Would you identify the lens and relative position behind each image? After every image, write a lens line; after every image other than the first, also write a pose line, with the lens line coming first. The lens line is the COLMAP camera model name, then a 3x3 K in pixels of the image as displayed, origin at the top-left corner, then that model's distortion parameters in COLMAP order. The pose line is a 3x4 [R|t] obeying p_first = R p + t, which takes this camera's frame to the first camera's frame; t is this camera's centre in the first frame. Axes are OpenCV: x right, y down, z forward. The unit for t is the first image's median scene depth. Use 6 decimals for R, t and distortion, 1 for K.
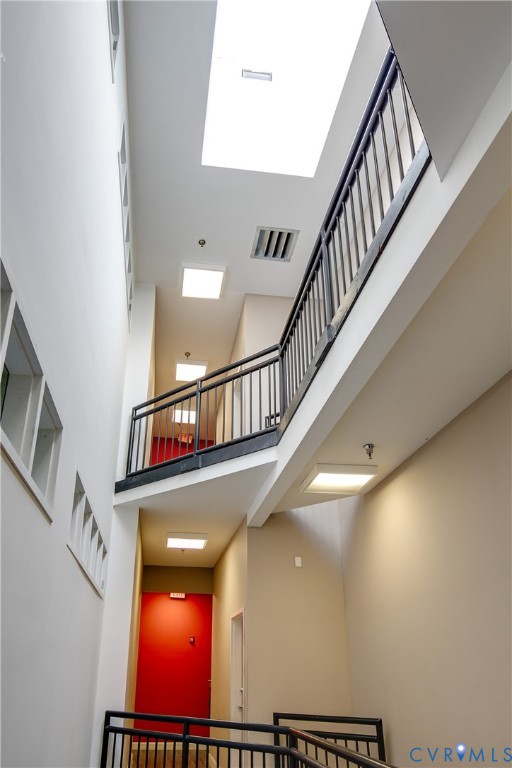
lens RADIAL K [[631.6, 0, 256.0], [0, 631.6, 384.0], [0, 0, 1]] dist [-0.002349, -0.001366]
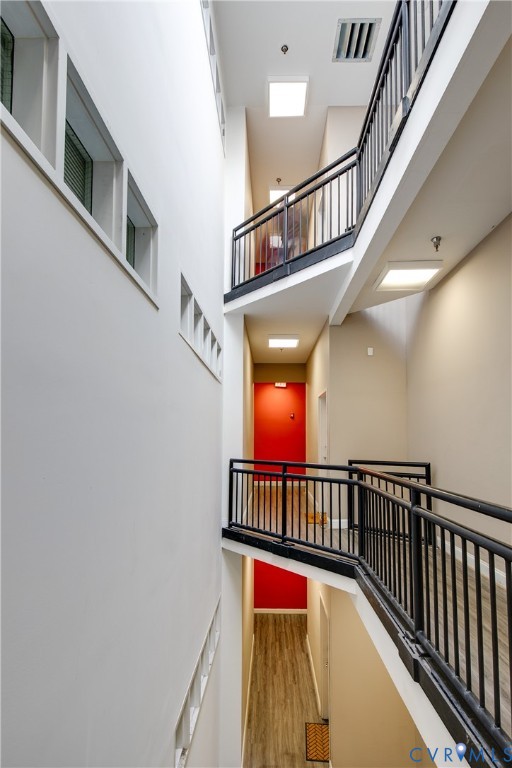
lens RADIAL K [[629.9, 0, 256.0], [0, 629.9, 384.0], [0, 0, 1]] dist [0.037975, -0.004970]
pose [[0.995612, 0.002247, -0.093553, -0.039027], [0.034260, 0.921554, 0.386736, -0.140866], [0.087083, -0.388245, 0.917433, -0.173764]]
